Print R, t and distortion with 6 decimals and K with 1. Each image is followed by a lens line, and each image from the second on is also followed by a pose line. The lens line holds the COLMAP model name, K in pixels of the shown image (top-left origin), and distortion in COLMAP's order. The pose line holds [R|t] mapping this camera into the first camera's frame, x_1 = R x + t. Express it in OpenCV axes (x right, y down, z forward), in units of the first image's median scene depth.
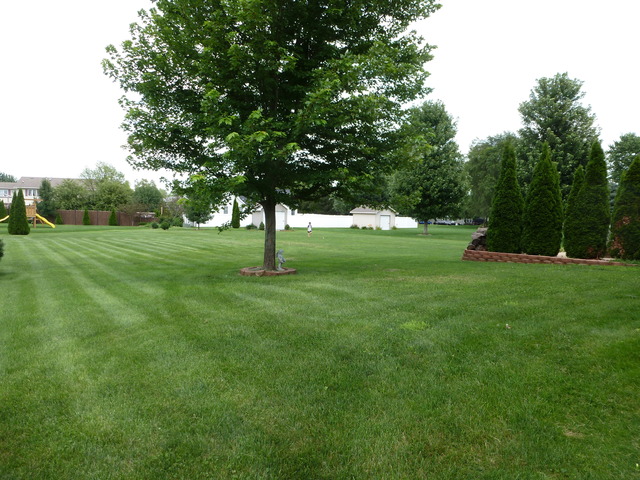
lens RADIAL K [[466.8, 0, 320.0], [0, 466.8, 240.0], [0, 0, 1]] dist [-0.040584, 0.005838]
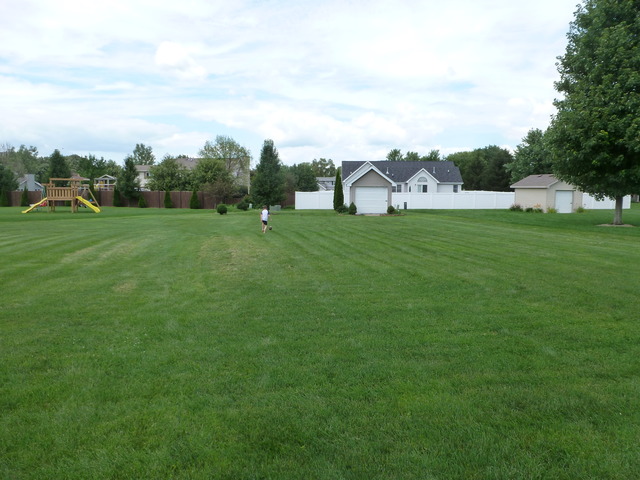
lens RADIAL K [[466.8, 0, 320.0], [0, 466.8, 240.0], [0, 0, 1]] dist [-0.040584, 0.005838]
pose [[0.899526, 0.024815, -0.436162, 0.129089], [-0.005654, 0.998963, 0.045176, -0.013201], [0.436831, -0.038171, 0.898733, 0.335274]]
